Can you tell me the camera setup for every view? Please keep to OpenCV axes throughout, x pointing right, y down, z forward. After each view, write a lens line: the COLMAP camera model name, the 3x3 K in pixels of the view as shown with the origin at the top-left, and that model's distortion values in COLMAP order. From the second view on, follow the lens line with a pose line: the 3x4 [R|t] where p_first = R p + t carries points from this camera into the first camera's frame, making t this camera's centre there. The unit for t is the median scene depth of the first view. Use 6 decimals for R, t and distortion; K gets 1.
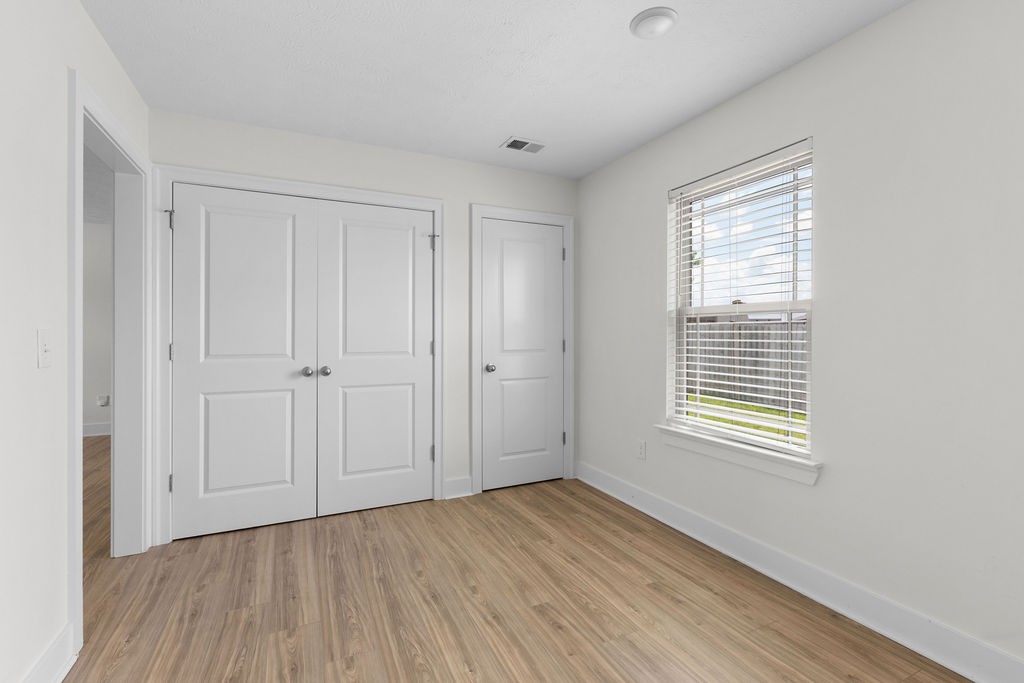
lens RADIAL K [[459.2, 0, 506.1], [0, 459.2, 329.5], [0, 0, 1]] dist [0.004601, 0.000746]
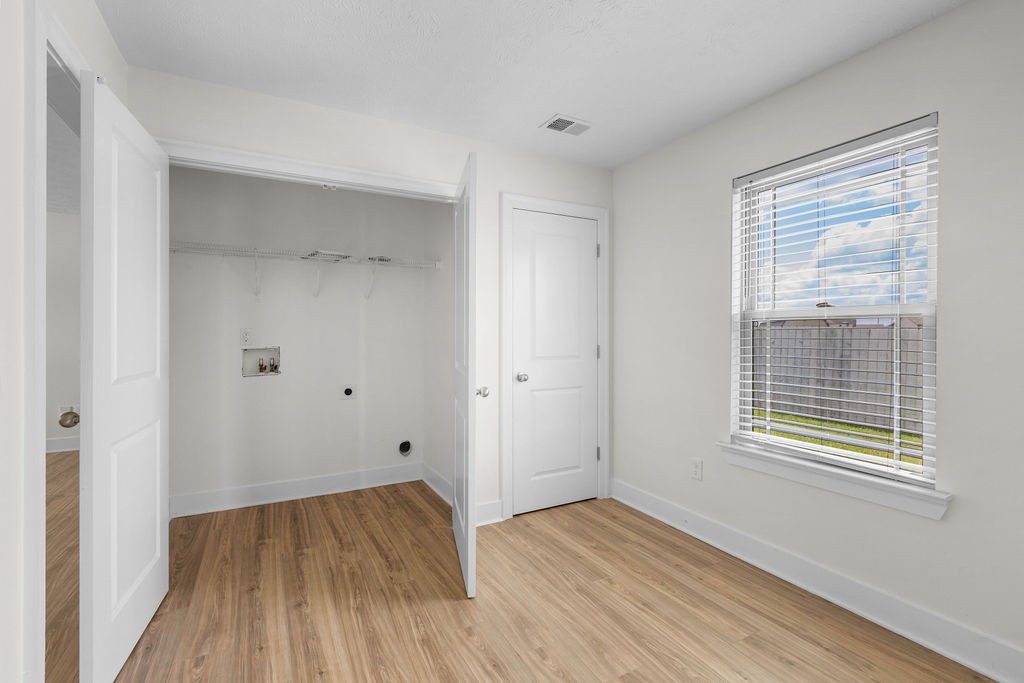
lens RADIAL K [[459.6, 0, 509.0], [0, 459.6, 330.9], [0, 0, 1]] dist [0.000093, 0.000404]
pose [[0.998850, 0.001785, 0.047901, -0.135469], [-0.001829, 0.999998, 0.000878, -0.009433], [-0.047900, -0.000964, 0.998852, 0.147161]]
